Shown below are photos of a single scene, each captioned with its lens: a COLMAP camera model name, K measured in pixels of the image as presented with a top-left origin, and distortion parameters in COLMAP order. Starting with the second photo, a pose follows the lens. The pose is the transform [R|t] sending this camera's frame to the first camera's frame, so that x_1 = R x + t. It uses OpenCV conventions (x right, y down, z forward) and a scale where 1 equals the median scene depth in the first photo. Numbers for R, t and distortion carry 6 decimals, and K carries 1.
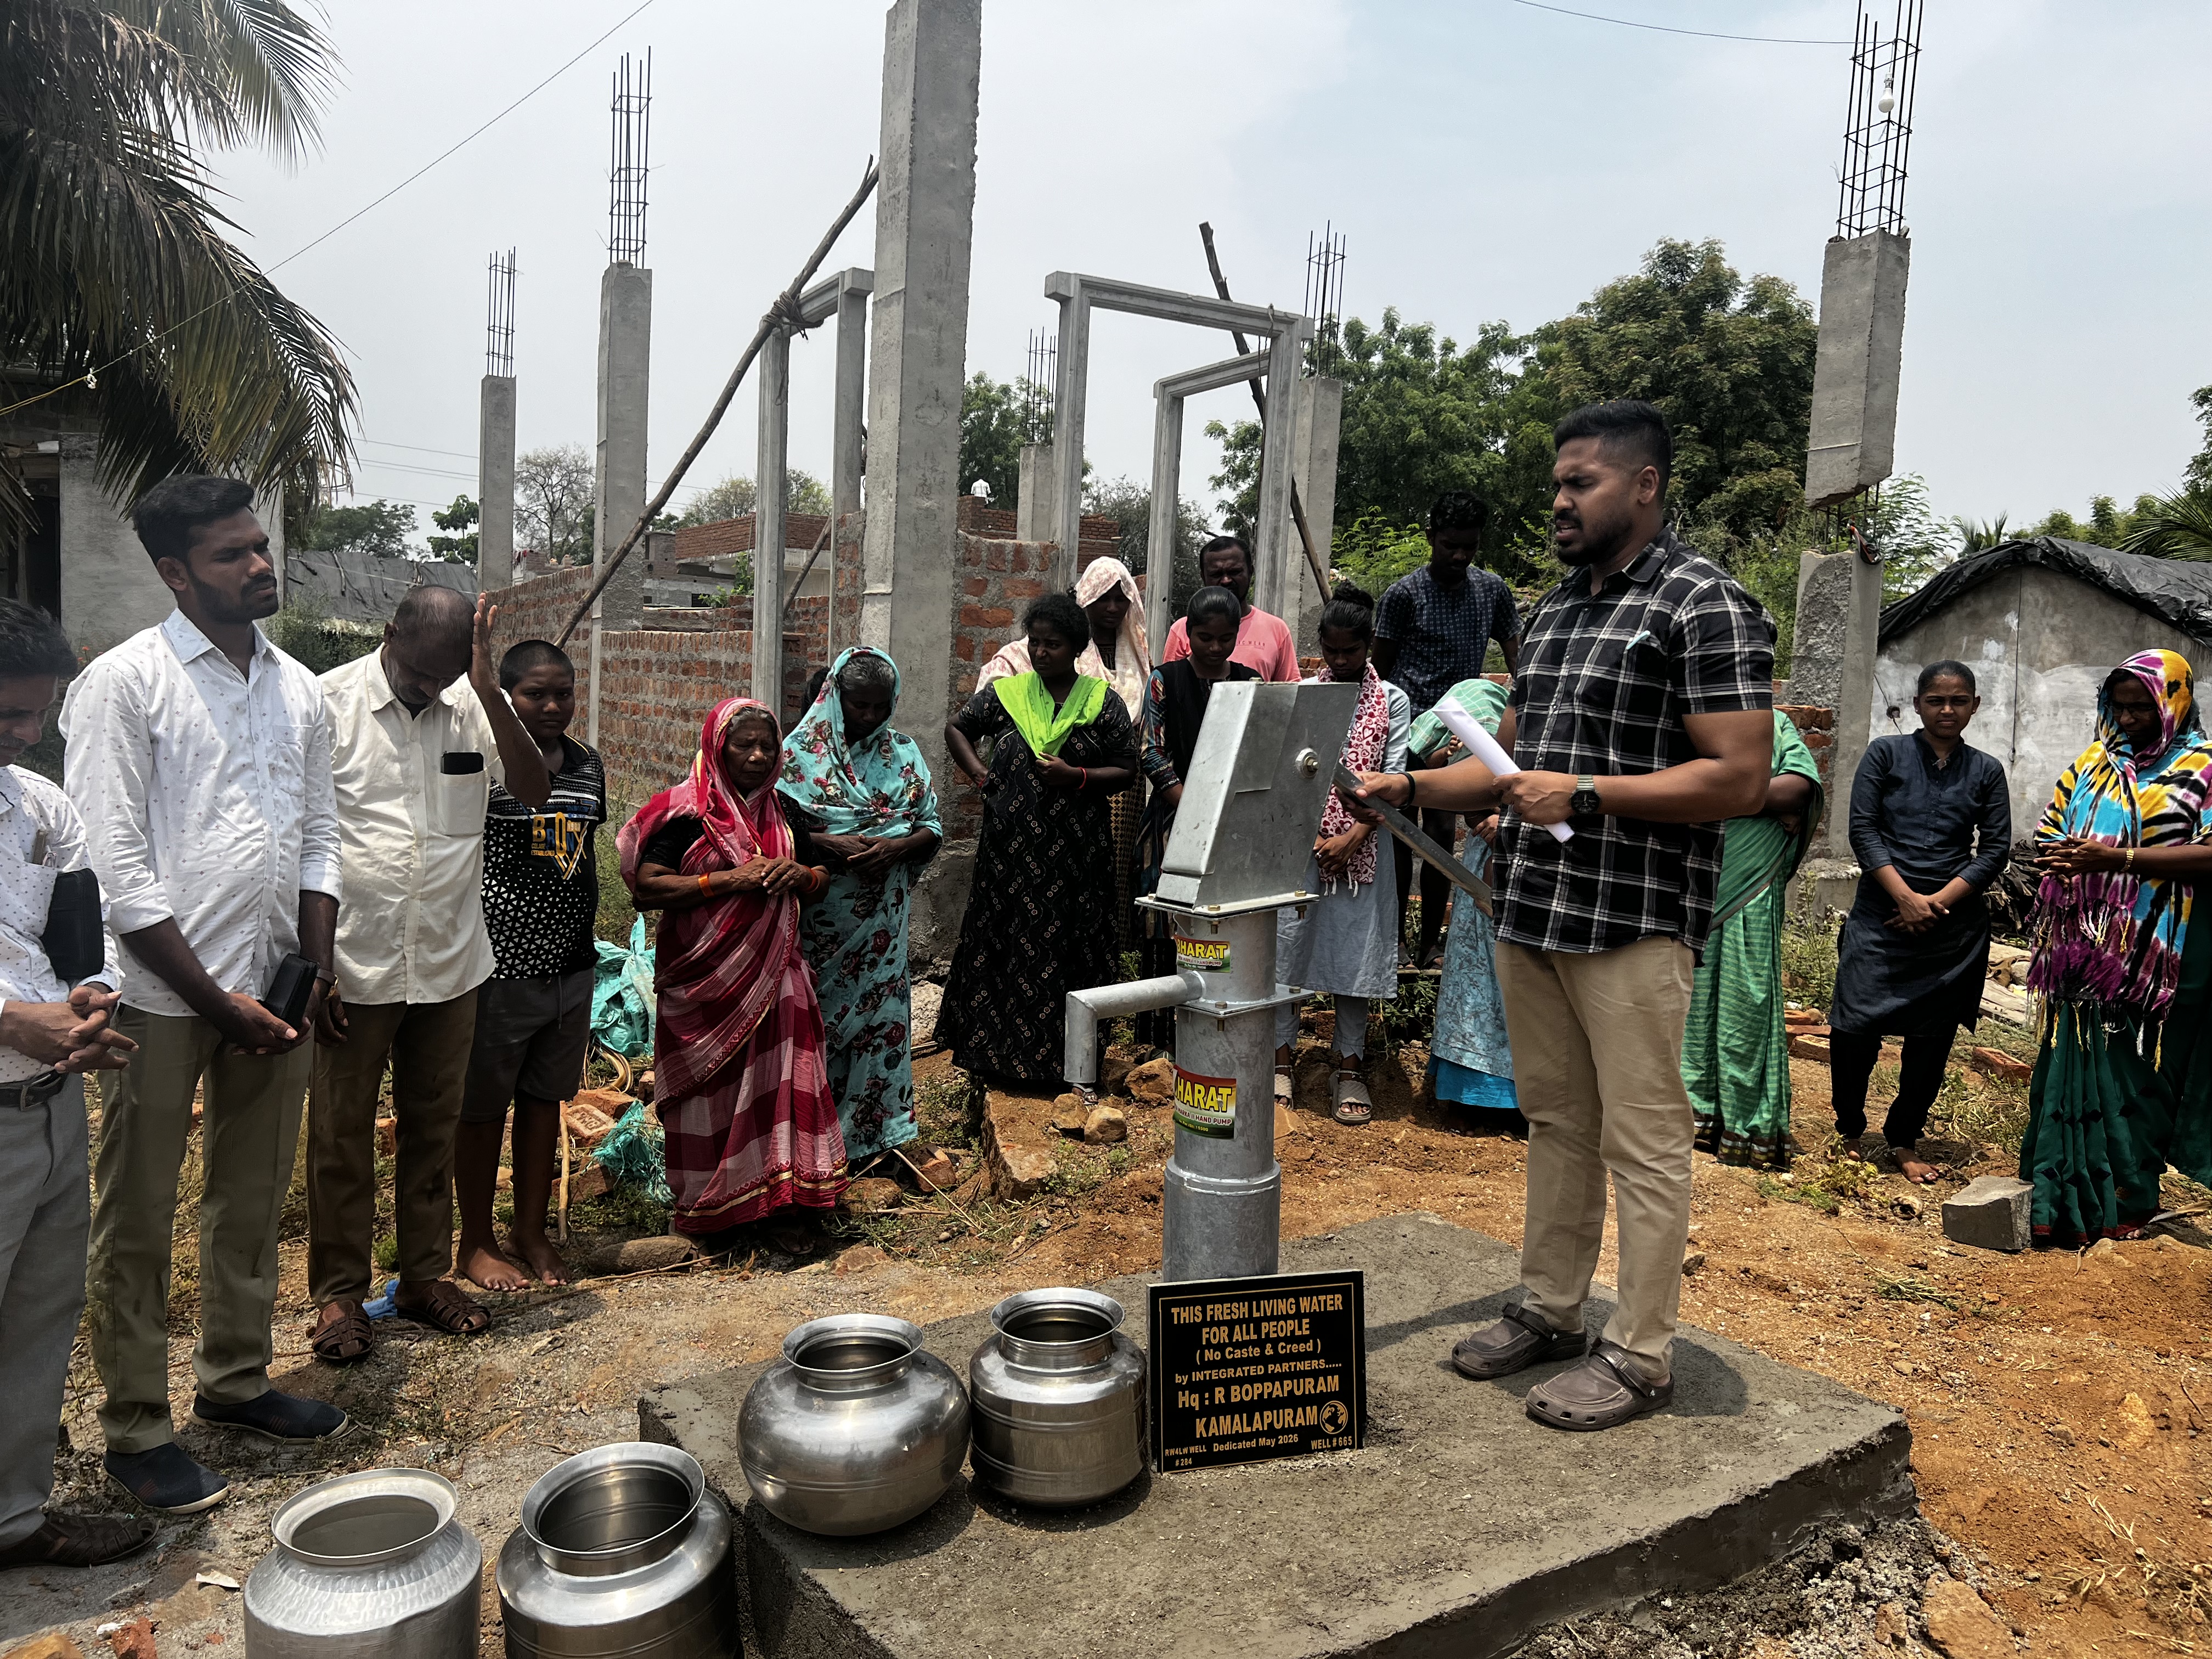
lens RADIAL K [[1669.2, 0, 1104.6], [0, 1669.2, 824.0], [0, 0, 1]] dist [0.025565, -0.035688]
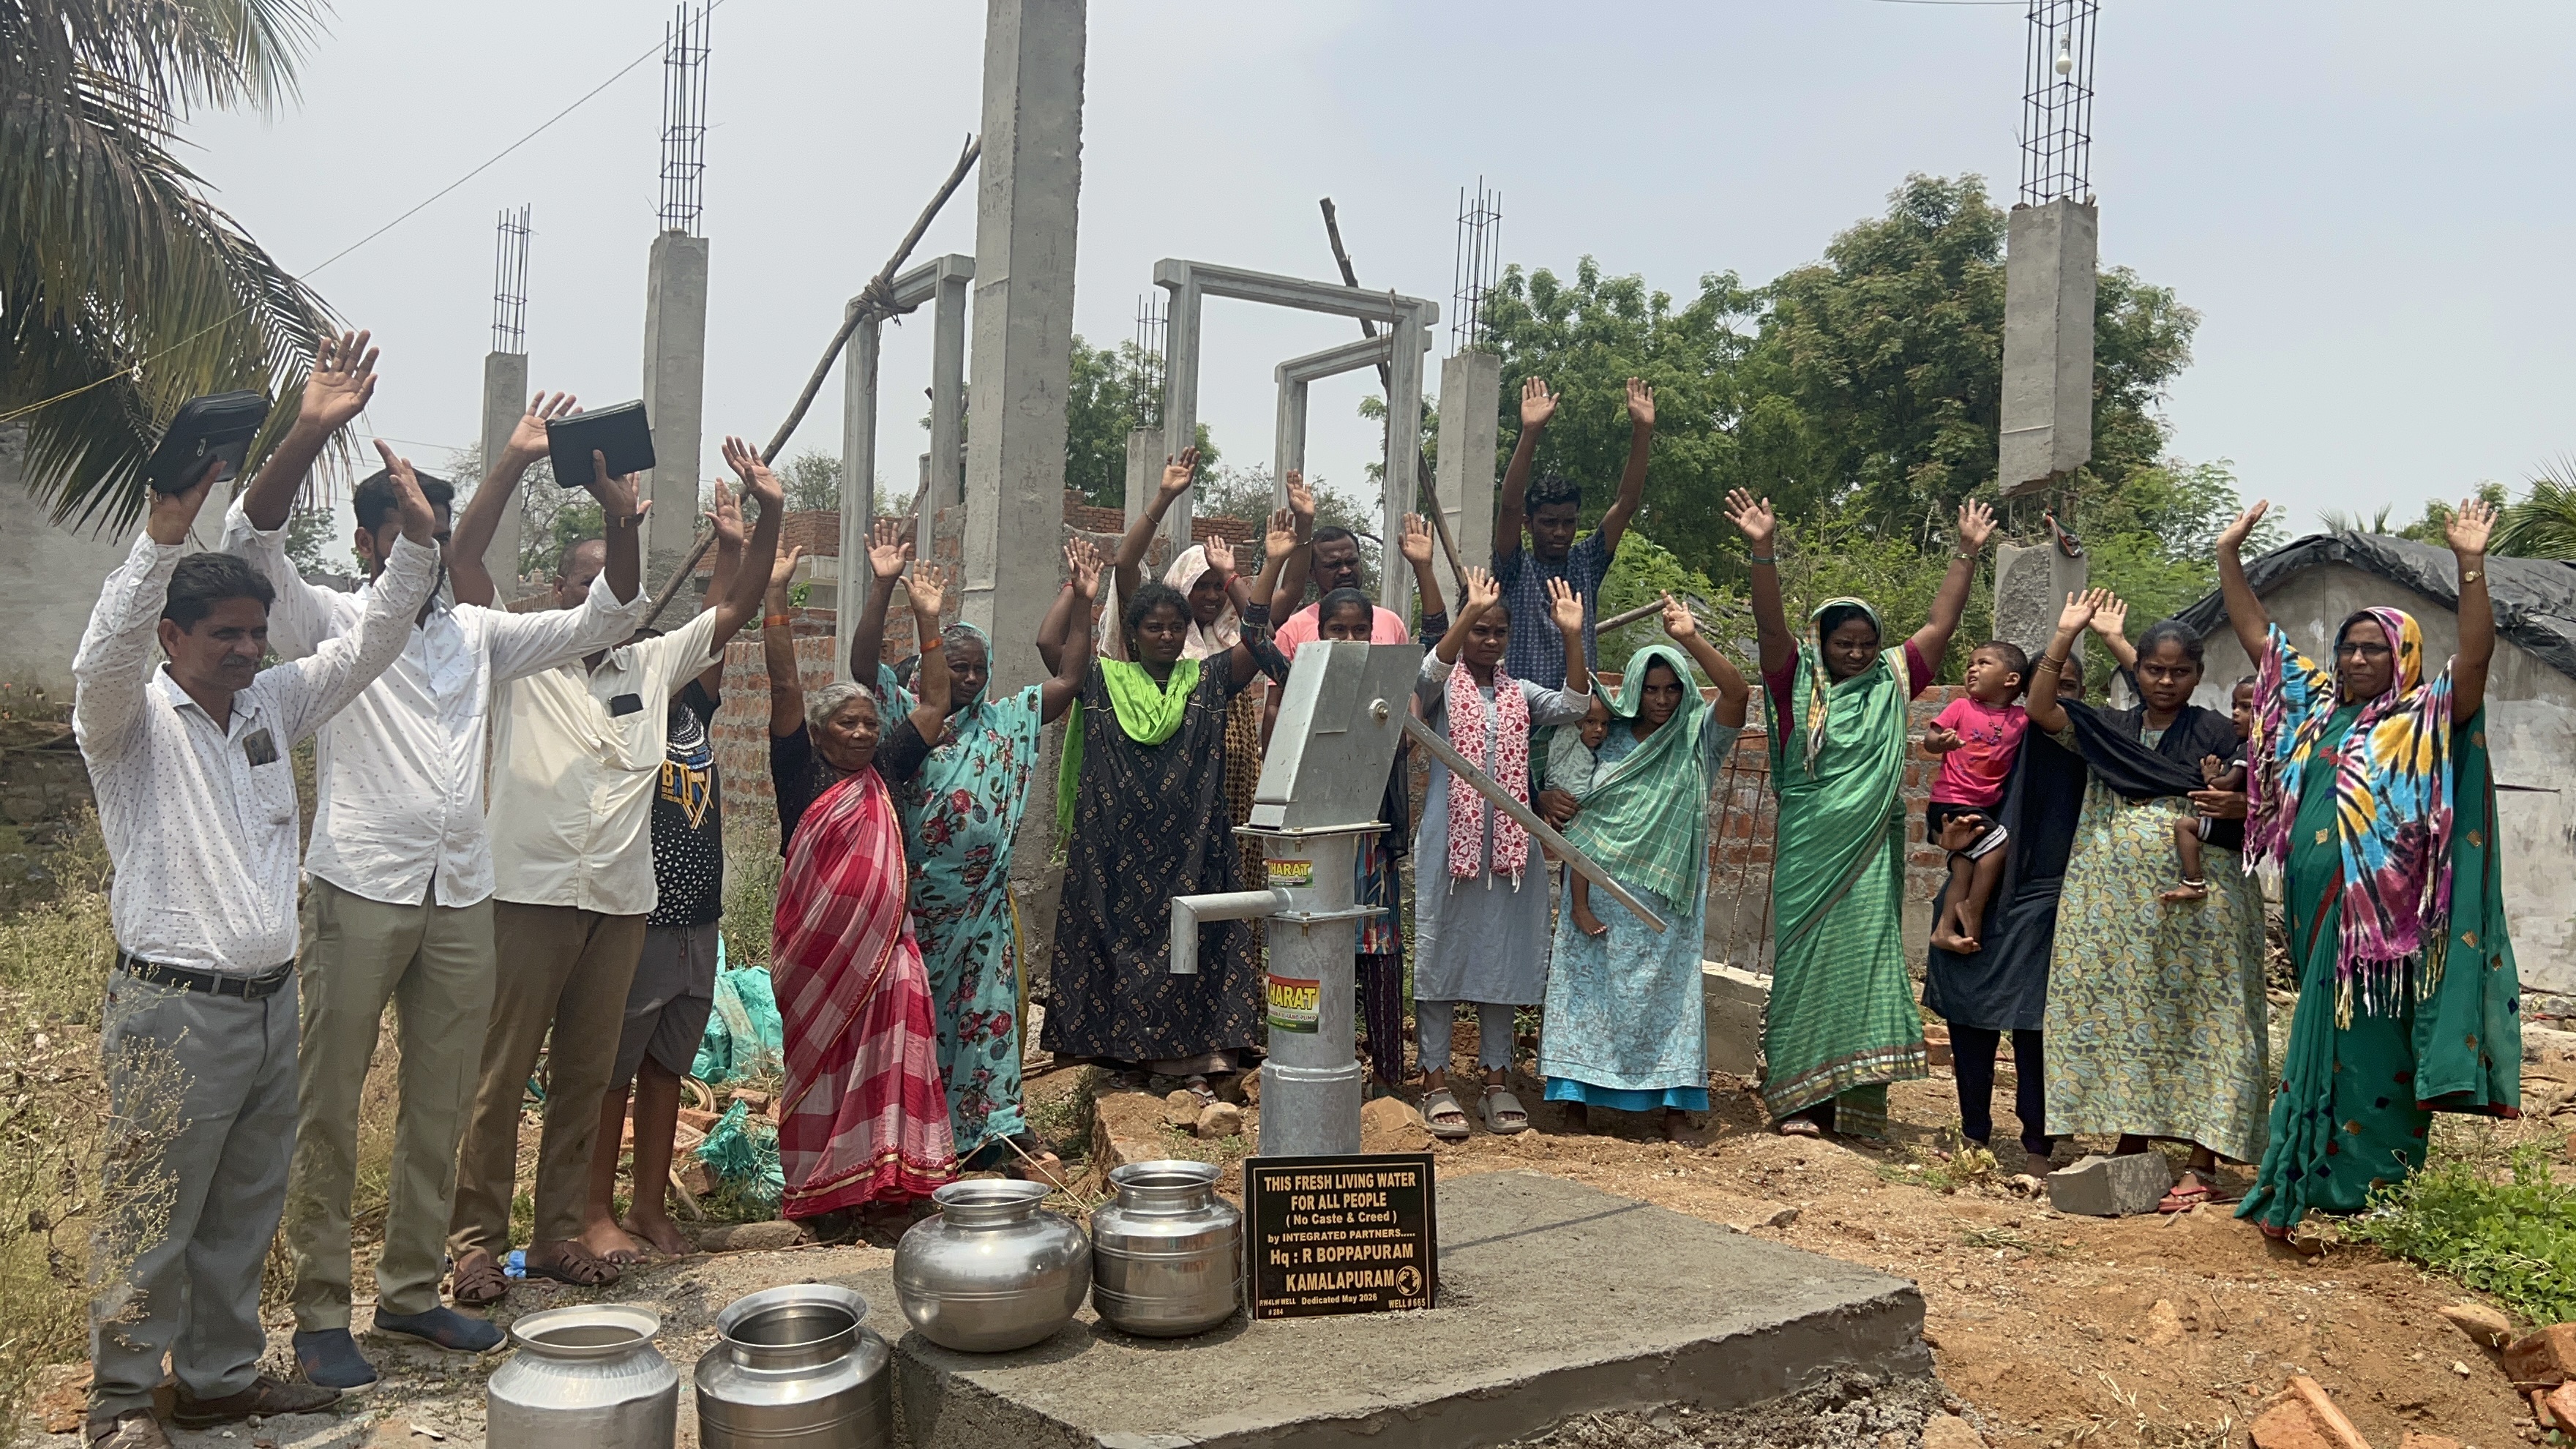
lens RADIAL K [[2181.7, 0, 1279.3], [0, 2181.7, 703.2], [0, 0, 1]] dist [0.035926, -0.046624]
pose [[0.999780, -0.008023, 0.019360, 0.020543], [0.009847, 0.995329, -0.096042, 0.093742], [-0.018499, 0.096212, 0.995189, -0.465150]]
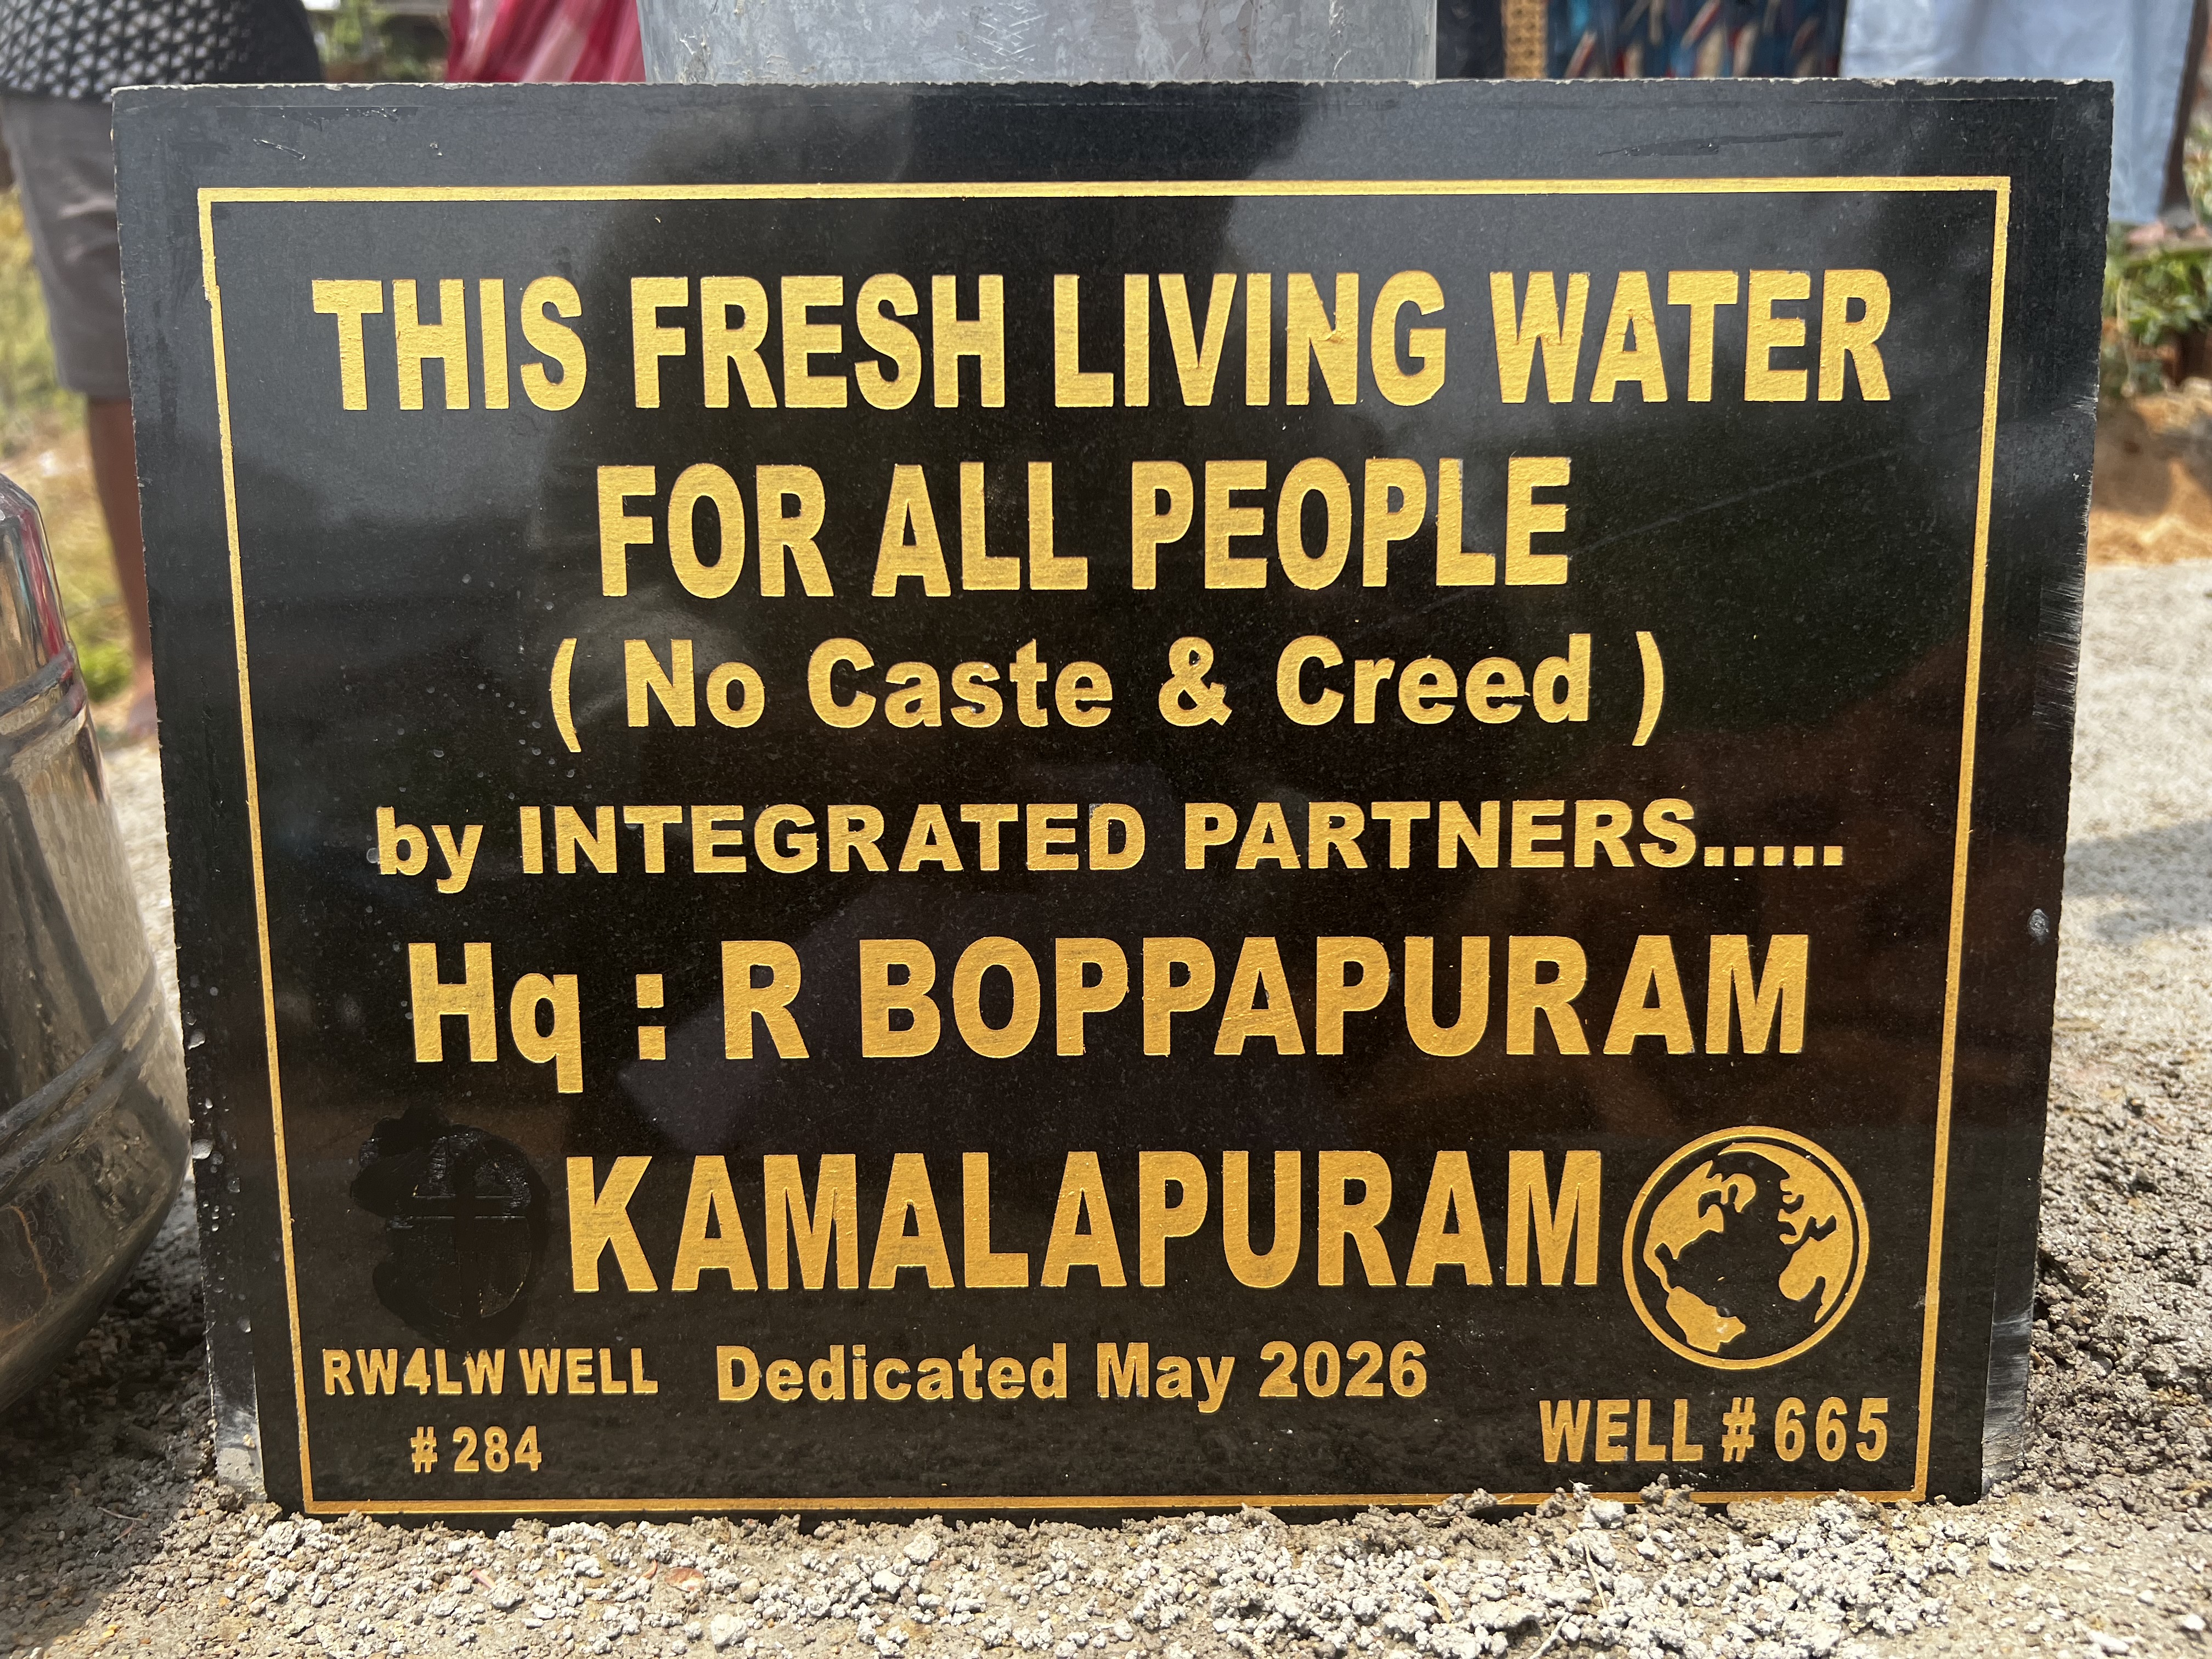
lens RADIAL K [[1669.2, 0, 1099.5], [0, 1669.2, 833.5], [0, 0, 1]] dist [0.025565, -0.035688]
pose [[0.941144, 0.047512, -0.334649, 0.117769], [0.024855, 0.977662, 0.208706, 0.264204], [0.337090, -0.204740, 0.918941, 0.779747]]
